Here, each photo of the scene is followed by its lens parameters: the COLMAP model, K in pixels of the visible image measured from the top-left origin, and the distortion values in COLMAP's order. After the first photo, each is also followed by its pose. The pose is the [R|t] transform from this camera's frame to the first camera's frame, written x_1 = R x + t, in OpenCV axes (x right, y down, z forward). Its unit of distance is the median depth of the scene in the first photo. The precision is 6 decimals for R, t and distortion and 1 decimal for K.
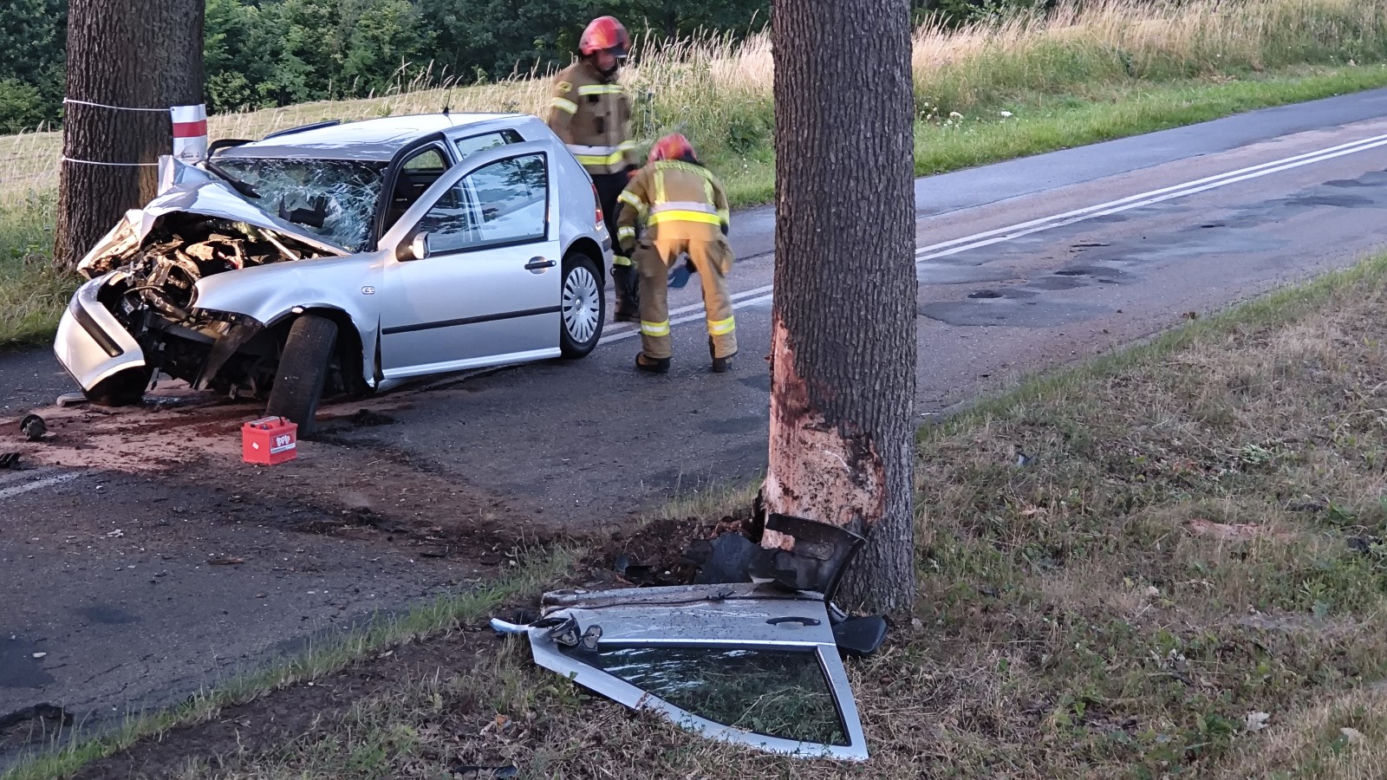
lens RADIAL K [[2857.2, 0, 691.1], [0, 2857.2, 379.4], [0, 0, 1]] dist [0.264811, 0.000000]
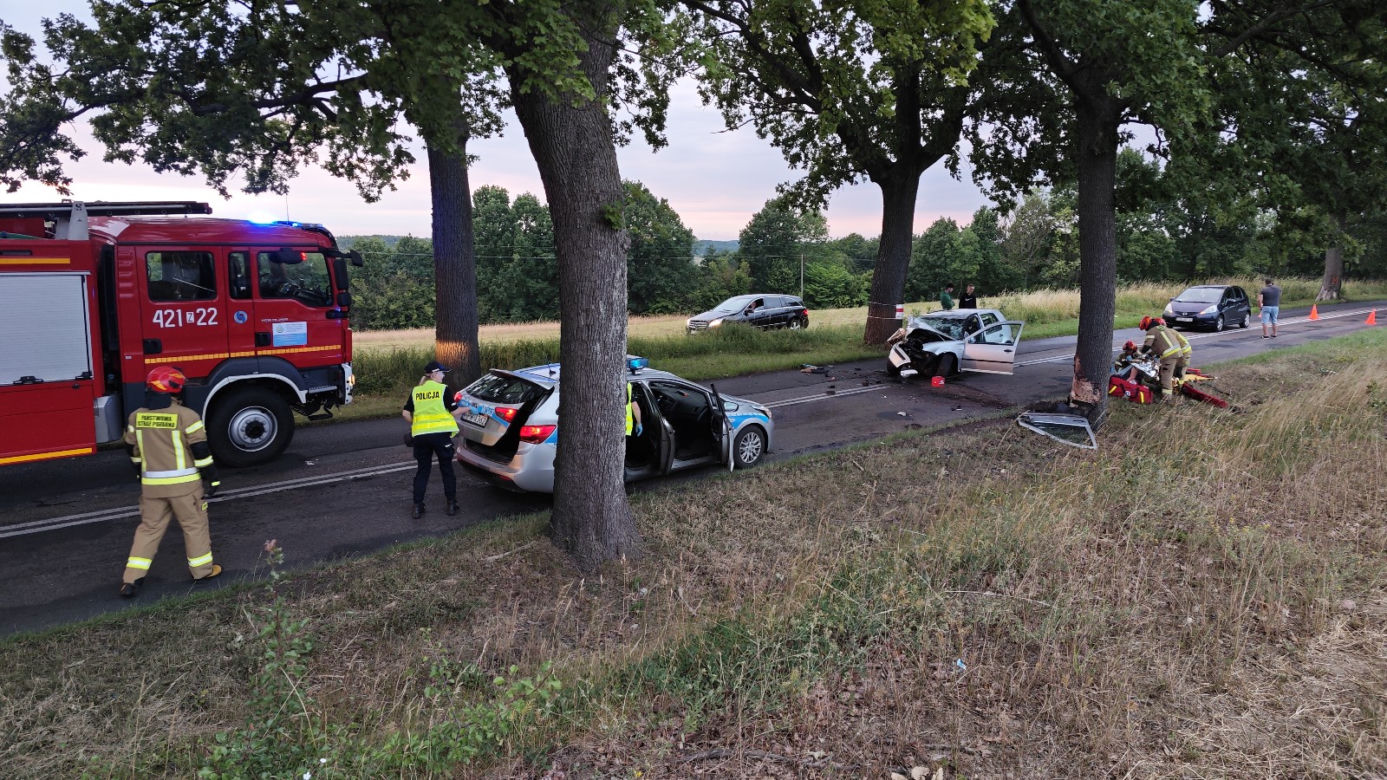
lens RADIAL K [[917.8, 0, 686.5], [0, 917.8, 383.5], [0, 0, 1]] dist [0.045550, -0.014028]
pose [[0.951935, 0.069376, -0.298340, -0.100248], [-0.072364, 0.997378, 0.001035, 0.054454], [0.297629, 0.020604, 0.954459, -0.483248]]
